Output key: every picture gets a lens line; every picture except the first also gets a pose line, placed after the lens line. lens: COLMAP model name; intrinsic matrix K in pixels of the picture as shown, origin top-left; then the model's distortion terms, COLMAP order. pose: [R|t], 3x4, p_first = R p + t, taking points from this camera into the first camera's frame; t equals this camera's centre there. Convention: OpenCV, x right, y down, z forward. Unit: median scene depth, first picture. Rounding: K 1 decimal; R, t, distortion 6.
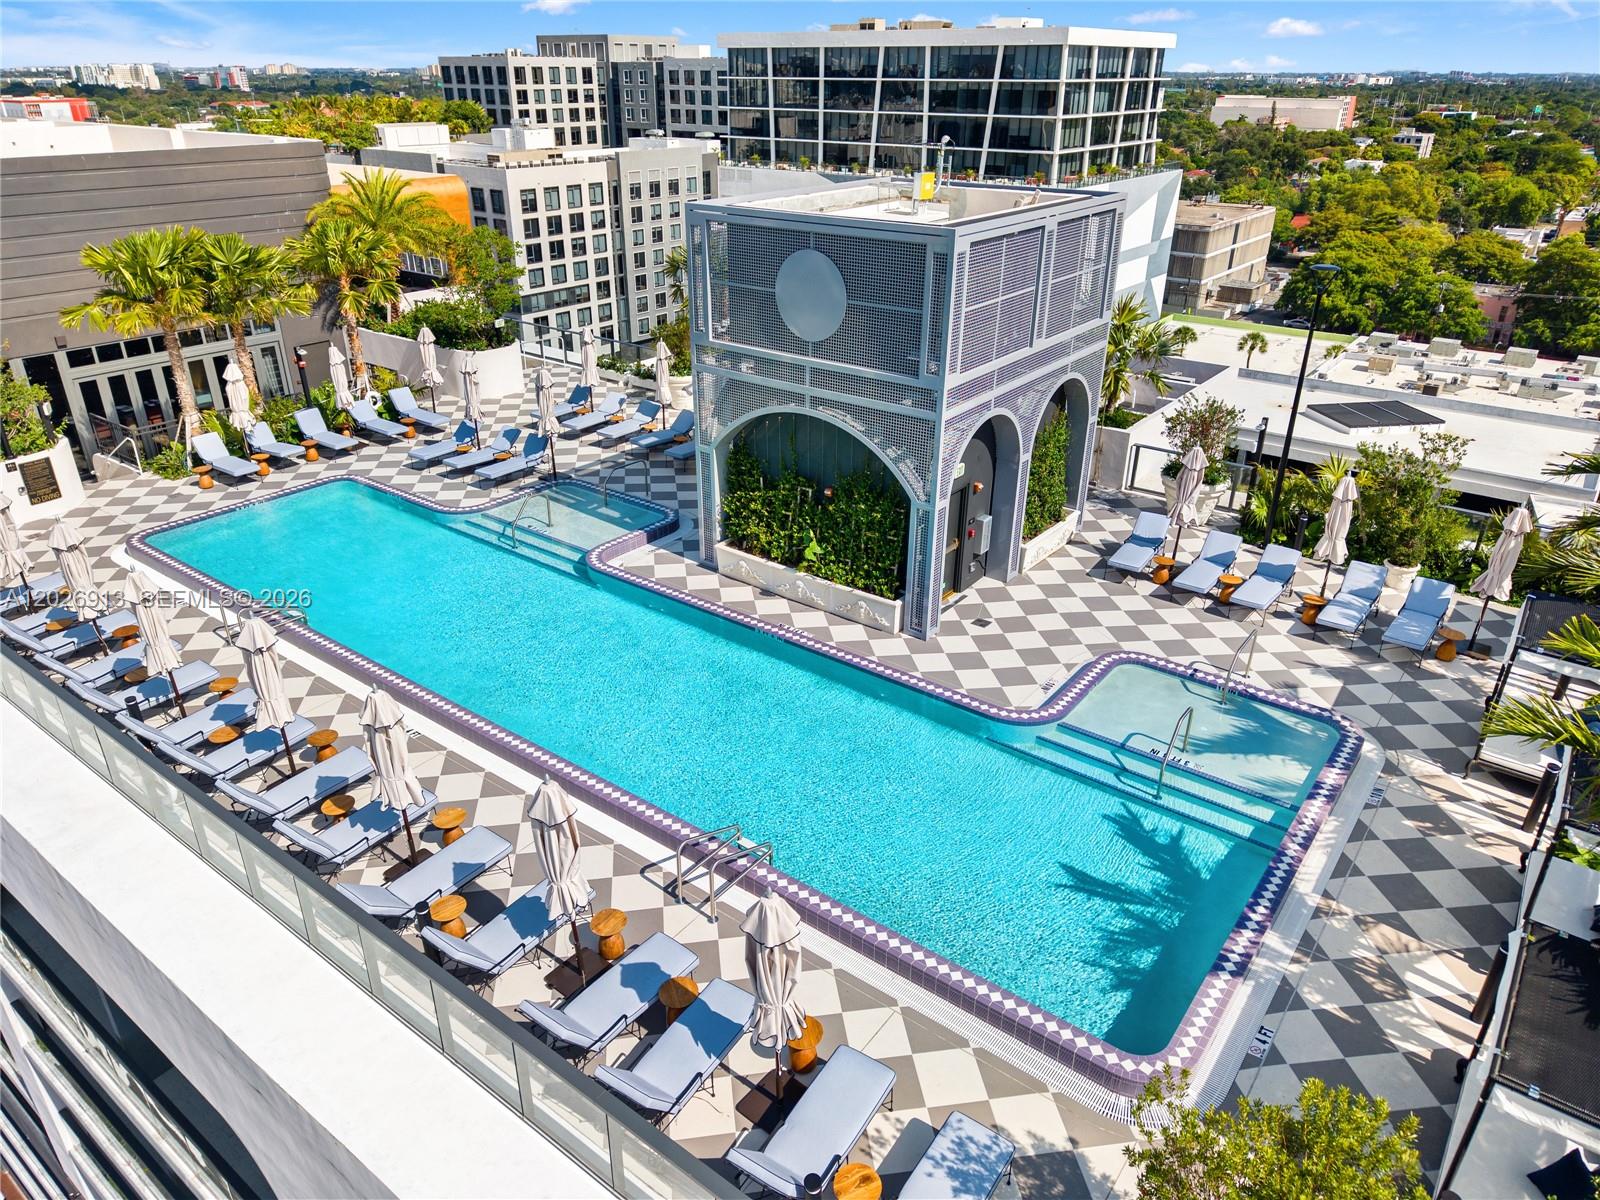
lens RADIAL K [[1073.0, 0, 793.7], [0, 1073.0, 599.8], [0, 0, 1]] dist [0.019829, -0.020317]
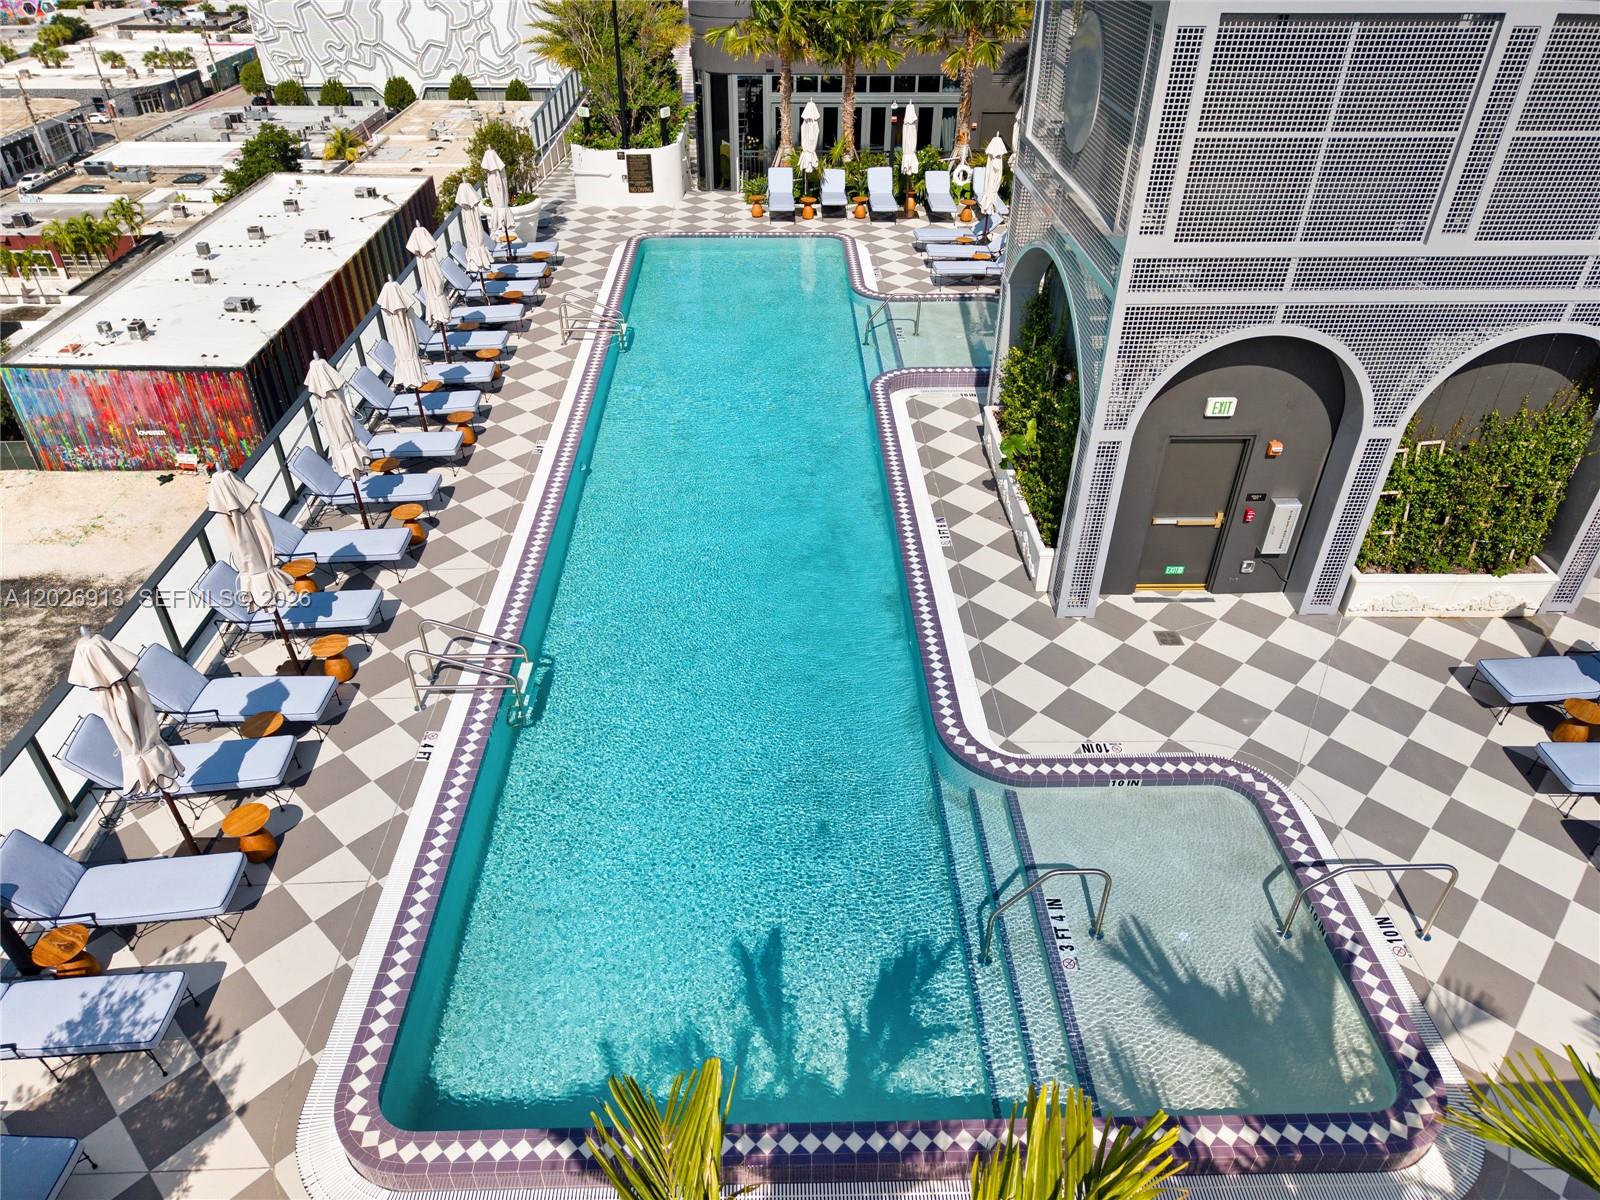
lens RADIAL K [[1067.9, 0, 800.0], [0, 1067.9, 600.0], [0, 0, 1]] dist [0.032309, -0.034795]
pose [[0.630463, 0.449711, -0.632674, 0.371621], [-0.347339, 0.892362, 0.288176, -0.094651], [0.694170, 0.038068, 0.718804, 0.299722]]
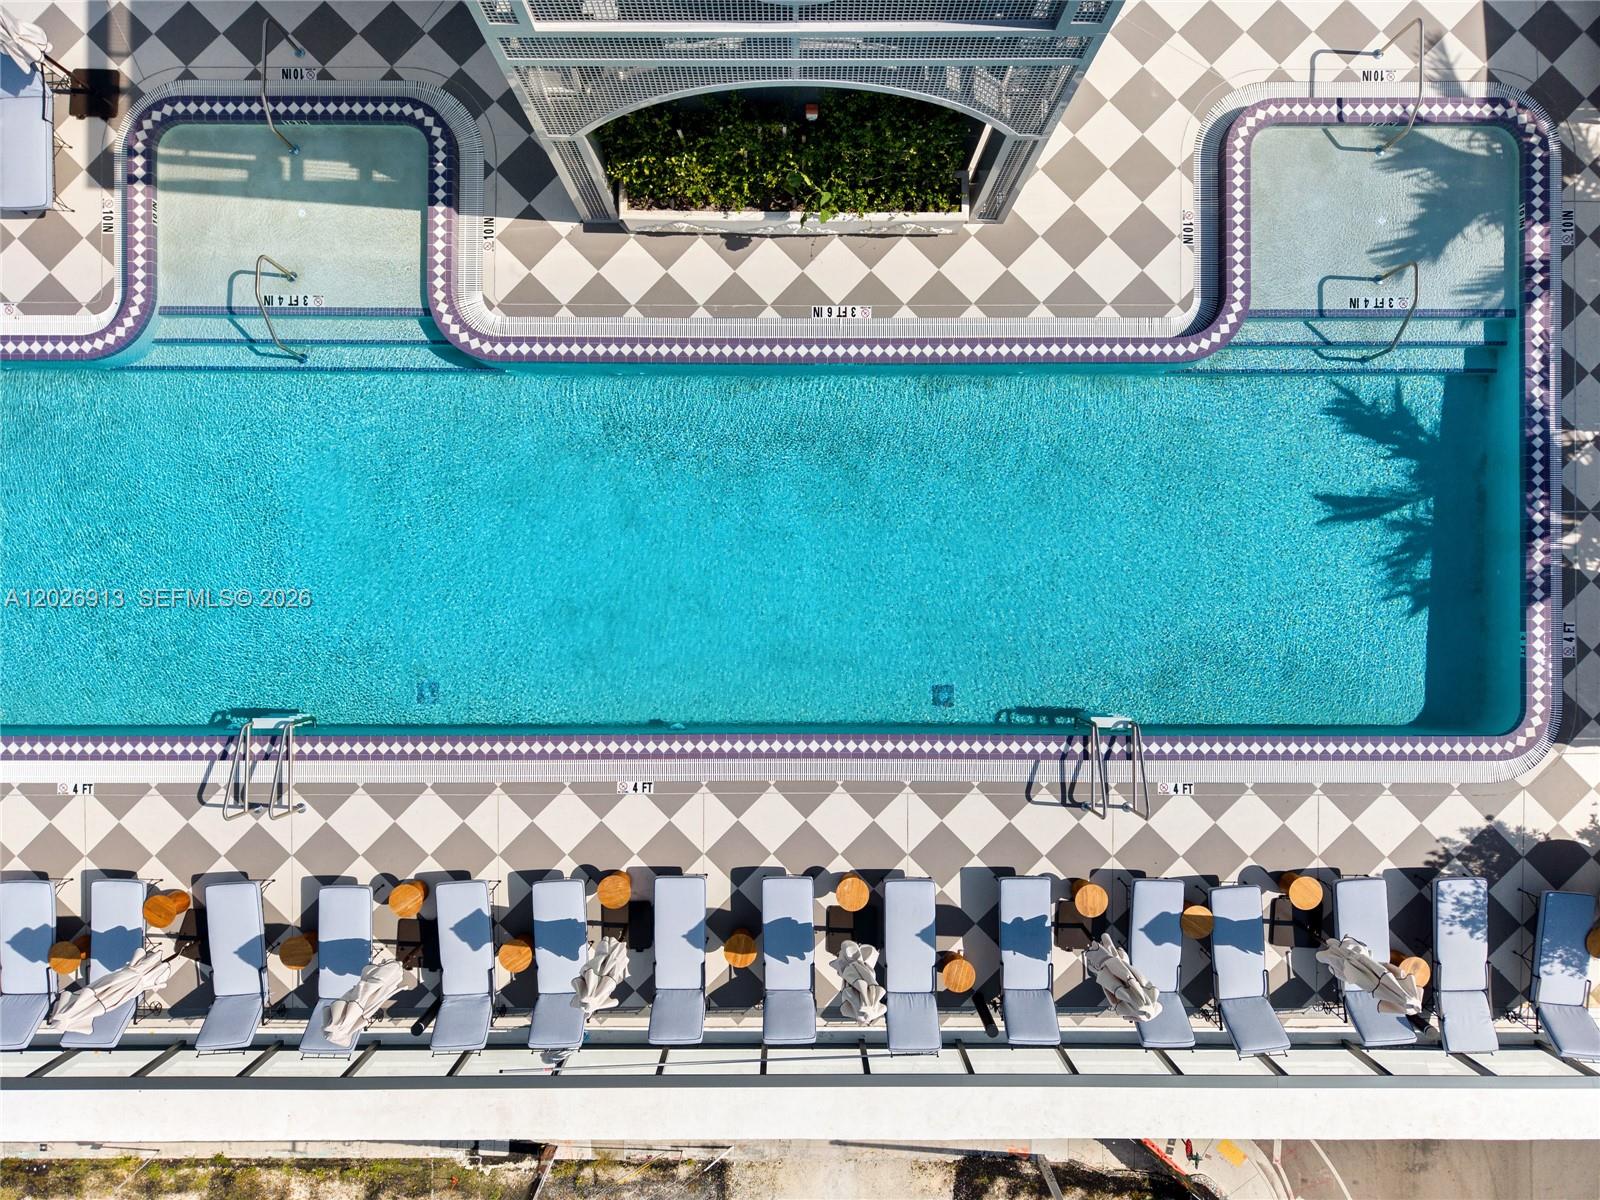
lens RADIAL K [[1079.8, 0, 796.7], [0, 1079.8, 602.4], [0, 0, 1]] dist [0.027252, -0.024718]
pose [[0.793739, -0.608248, 0.003526, -0.118624], [0.268377, 0.355411, 0.895353, -0.458858], [-0.545850, -0.709730, 0.445343, 0.456631]]
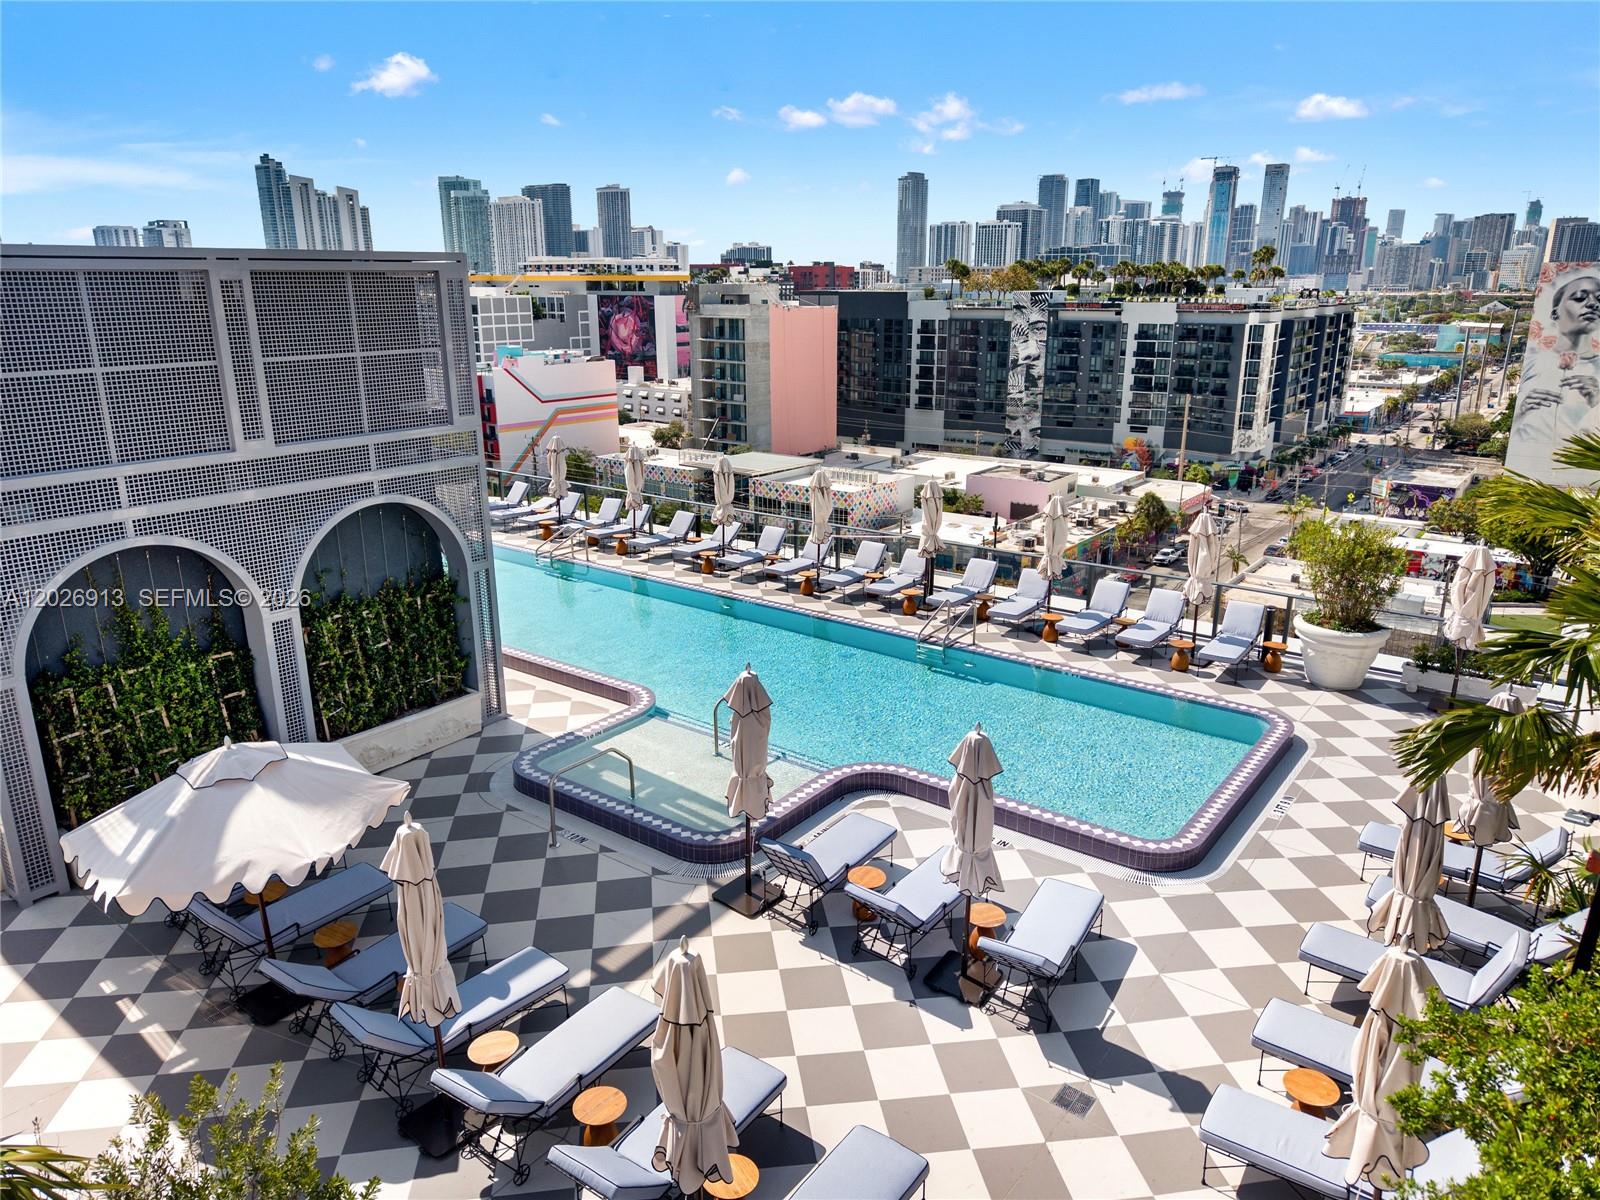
lens RADIAL K [[1079.8, 0, 796.7], [0, 1079.8, 602.4], [0, 0, 1]] dist [0.027252, -0.024718]
pose [[-0.999995, 0.001177, -0.002946, -0.273479], [-0.001144, 0.732376, 0.680900, -0.579333], [0.002959, 0.680900, -0.732371, 1.408378]]
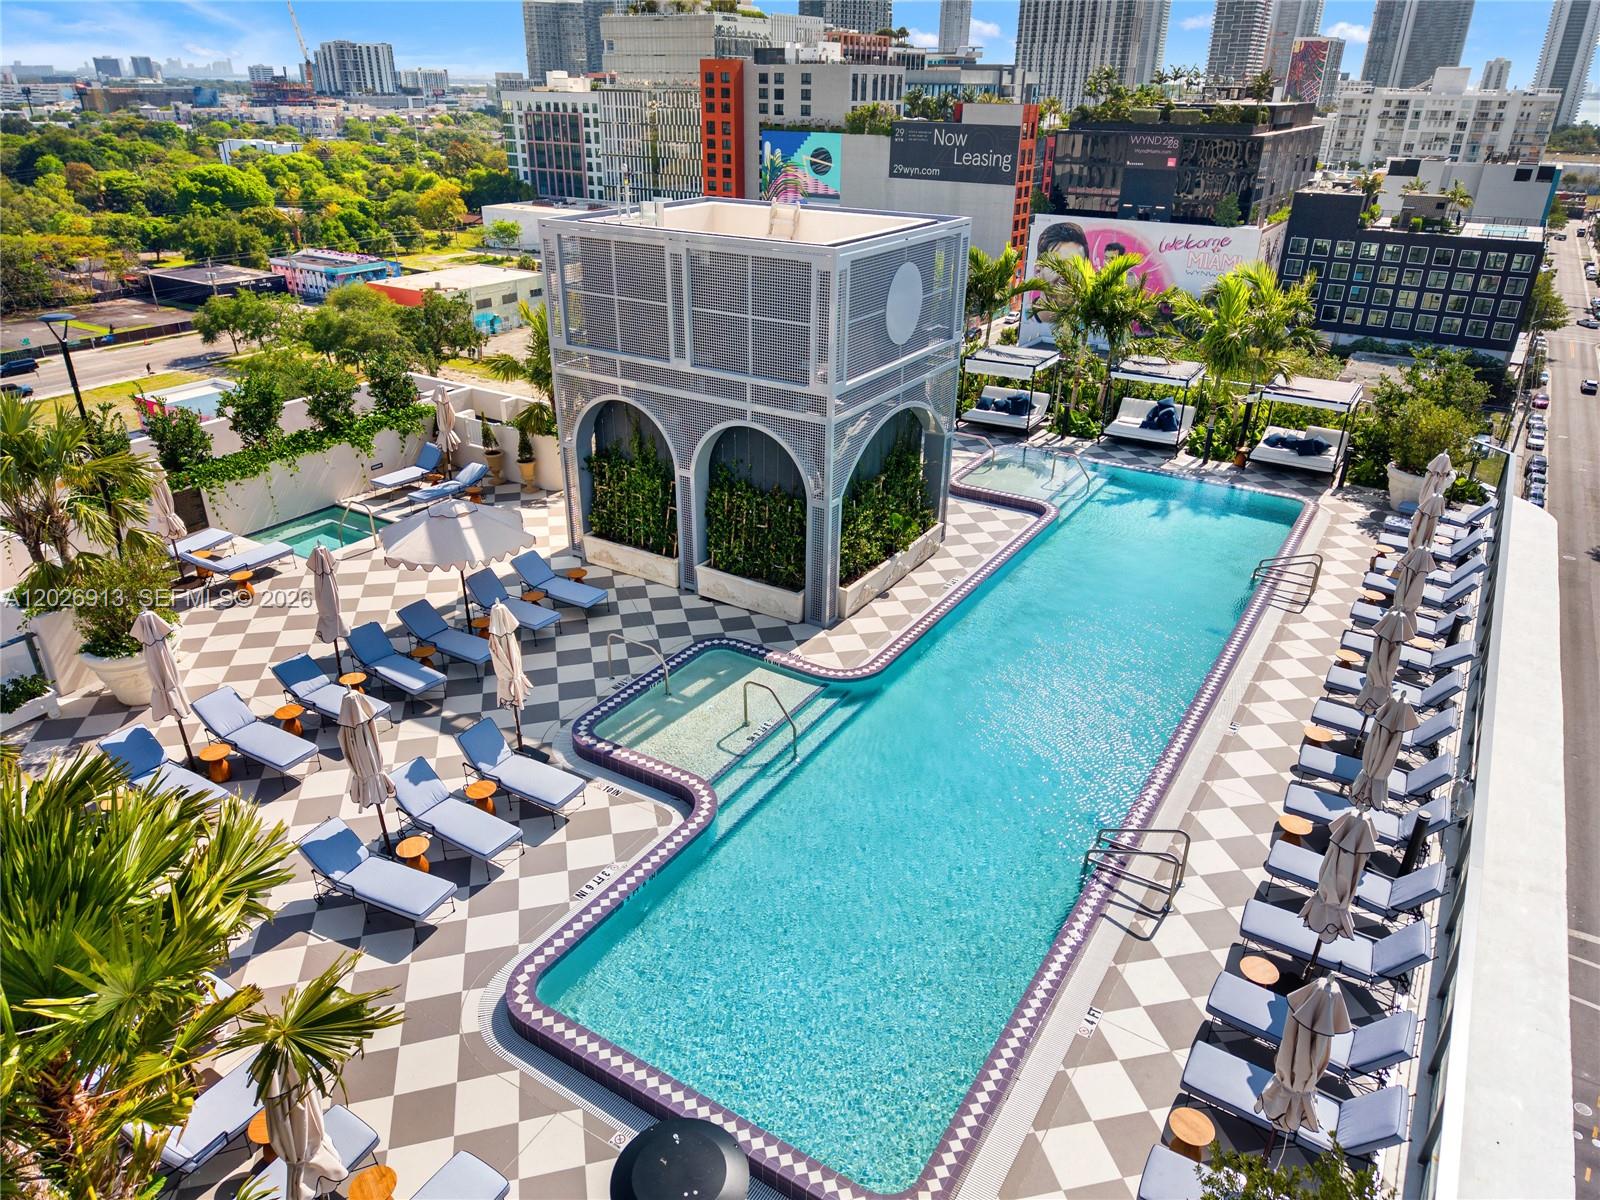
lens RADIAL K [[1067.9, 0, 800.0], [0, 1067.9, 600.0], [0, 0, 1]] dist [0.032309, -0.034795]
pose [[-0.093988, -0.438592, 0.893758, -0.843767], [0.429779, 0.791900, 0.433803, -0.434262], [-0.898029, 0.424890, 0.114068, 0.842145]]
